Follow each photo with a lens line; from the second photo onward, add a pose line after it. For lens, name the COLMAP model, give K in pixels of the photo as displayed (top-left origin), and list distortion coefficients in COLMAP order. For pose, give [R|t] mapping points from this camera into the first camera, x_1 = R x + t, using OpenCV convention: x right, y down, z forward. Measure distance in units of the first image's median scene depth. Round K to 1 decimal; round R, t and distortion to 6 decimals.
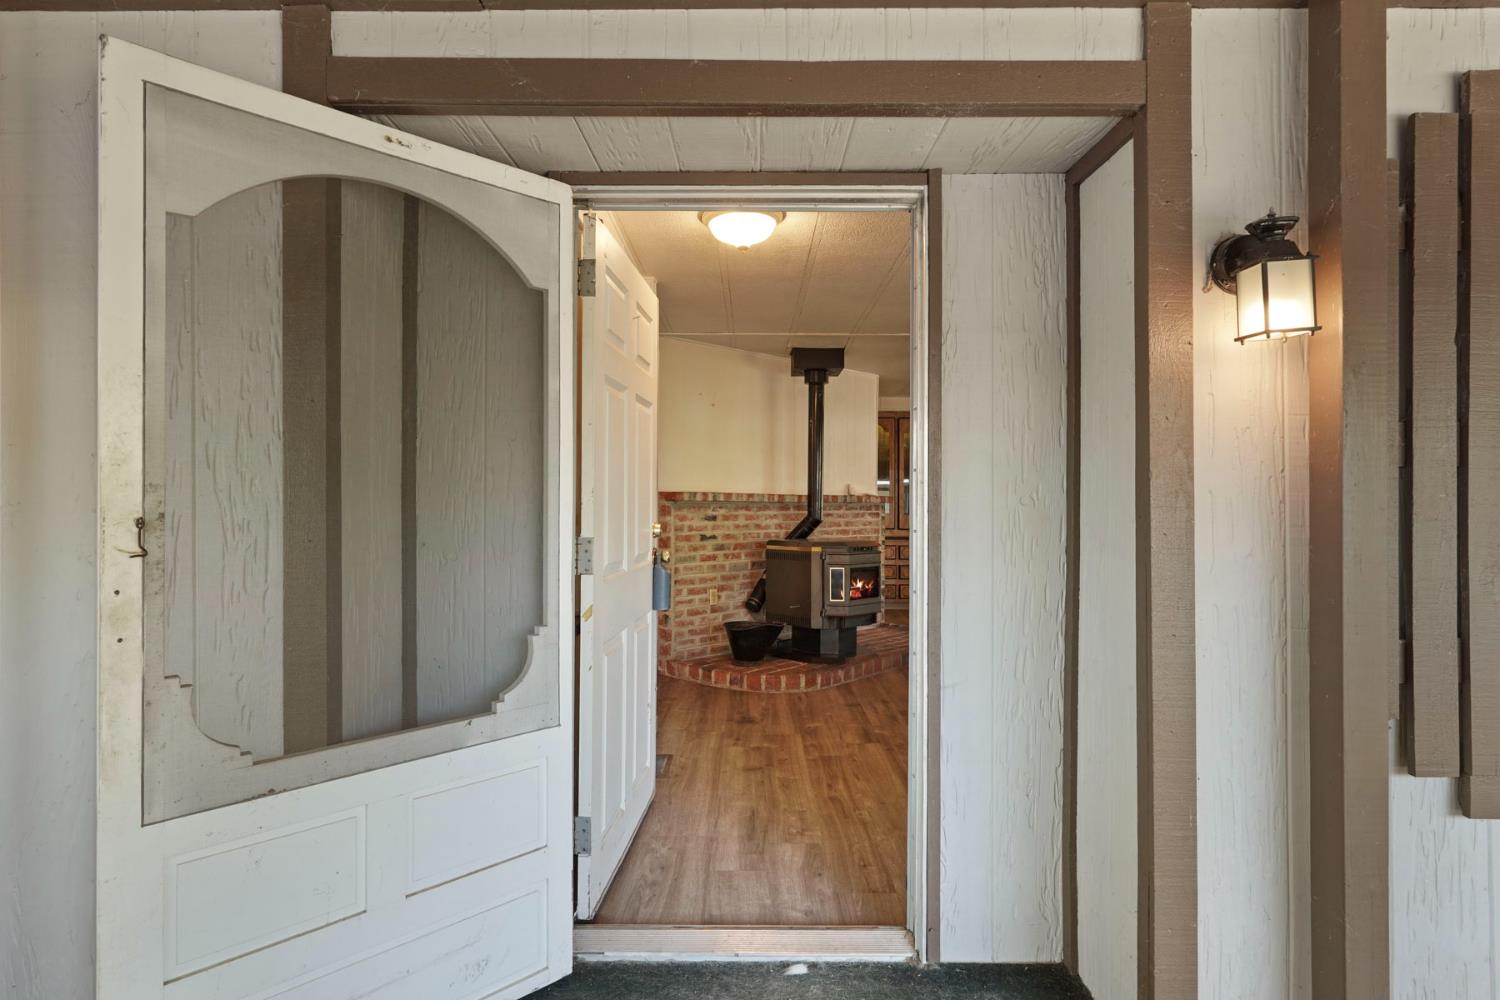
lens RADIAL K [[773.2, 0, 755.2], [0, 773.2, 496.5], [0, 0, 1]] dist [0.000018, -0.000371]
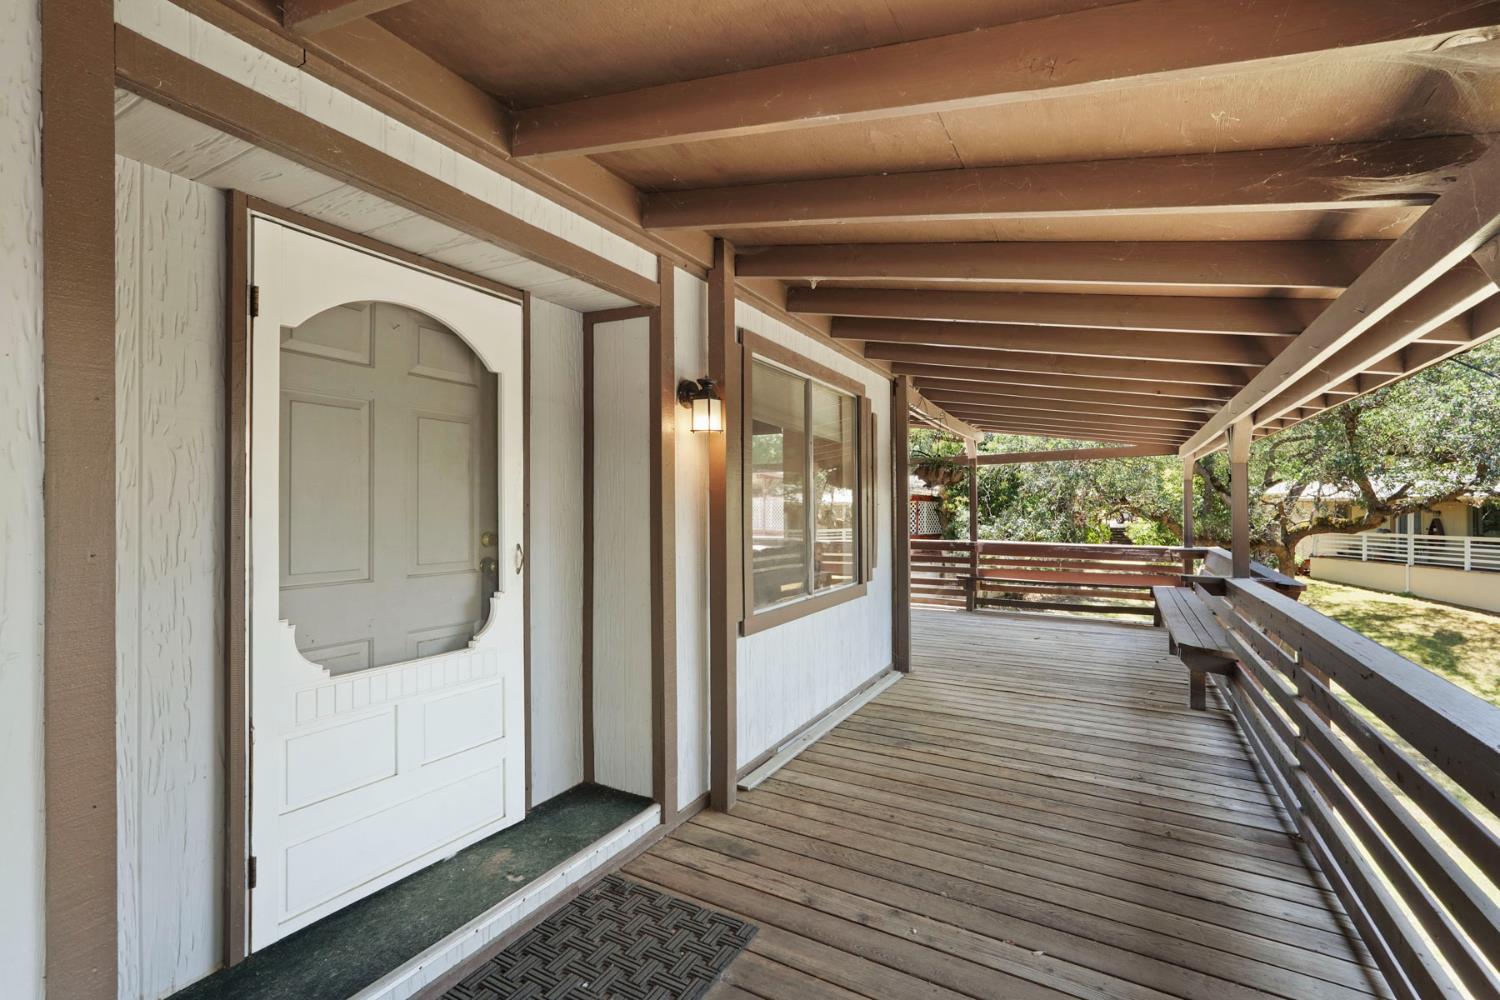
lens RADIAL K [[660.7, 0, 745.0], [0, 660.7, 503.0], [0, 0, 1]] dist [-0.009617, 0.003186]
pose [[0.496032, 0.000844, 0.868304, -0.853464], [0.003449, 0.999990, -0.002942, 0.002236], [-0.868298, 0.004454, 0.496024, -0.027104]]
